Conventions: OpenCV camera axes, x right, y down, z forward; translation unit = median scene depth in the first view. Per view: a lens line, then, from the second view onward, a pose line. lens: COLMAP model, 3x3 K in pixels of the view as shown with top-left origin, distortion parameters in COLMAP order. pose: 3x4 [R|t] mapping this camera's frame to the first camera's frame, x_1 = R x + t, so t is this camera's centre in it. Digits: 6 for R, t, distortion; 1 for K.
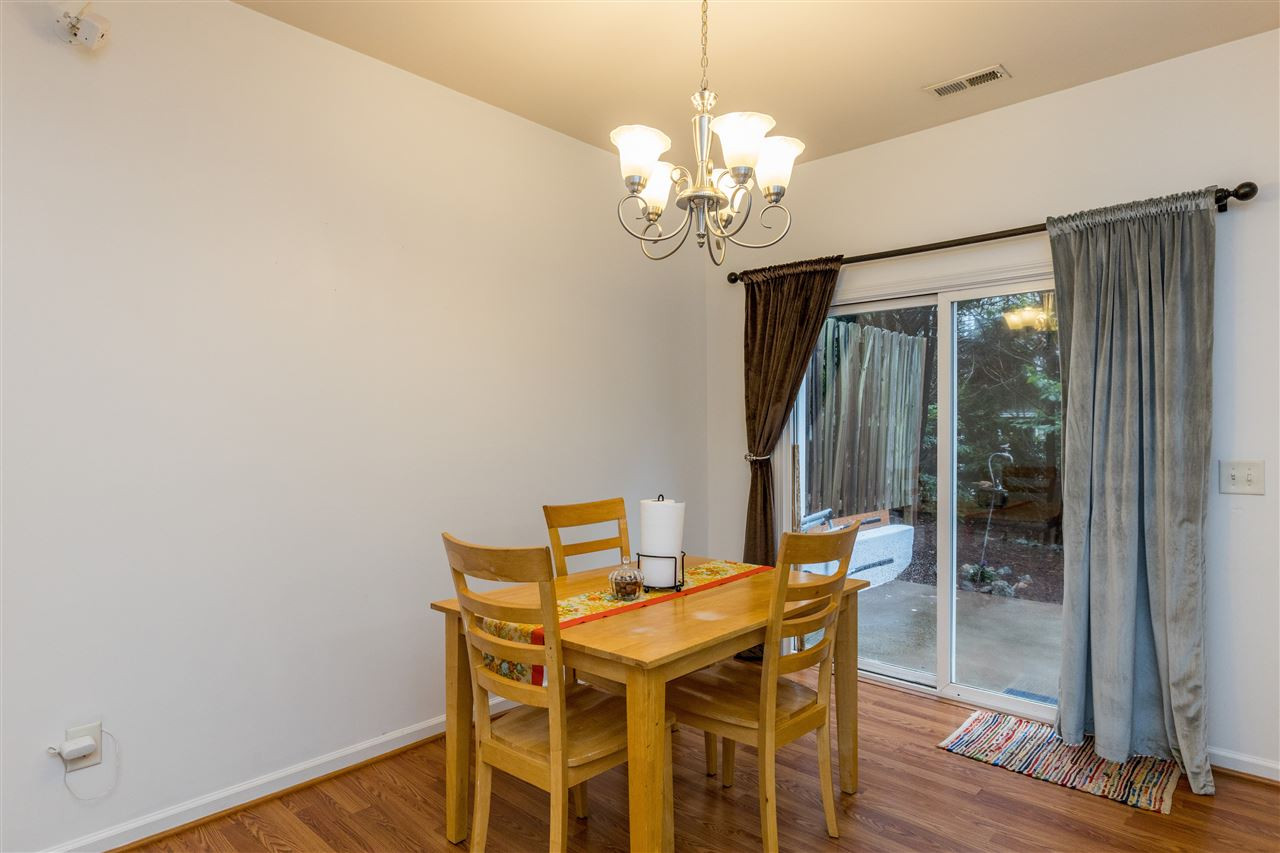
lens RADIAL K [[723.2, 0, 648.4], [0, 723.2, 422.6], [0, 0, 1]] dist [-0.004970, -0.000968]
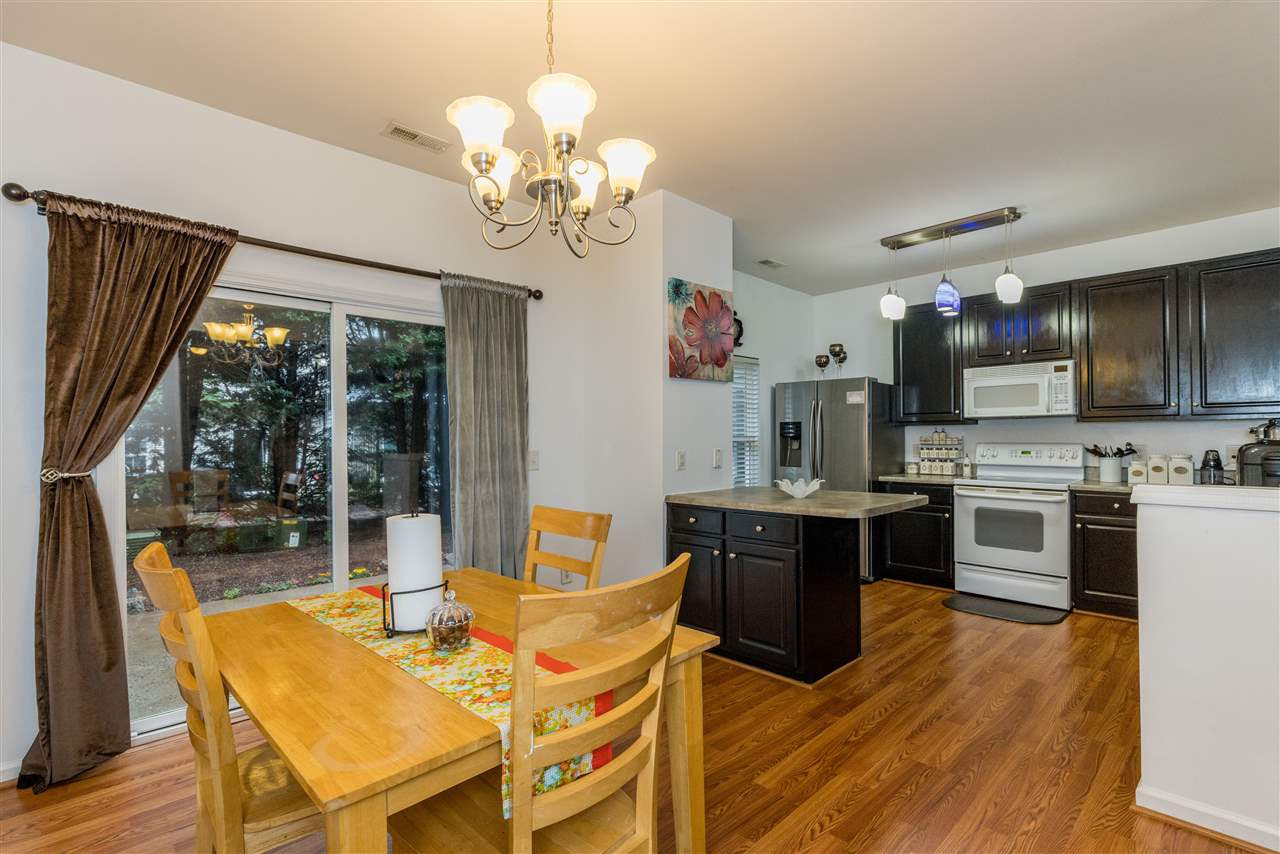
lens RADIAL K [[574.4, 0, 635.0], [0, 574.4, 433.3], [0, 0, 1]] dist [-0.001836, -0.000215]
pose [[0.066584, 0.005269, 0.997767, -0.385243], [0.003983, 0.999977, -0.005546, 0.016658], [-0.997773, 0.004344, 0.066562, 0.477988]]
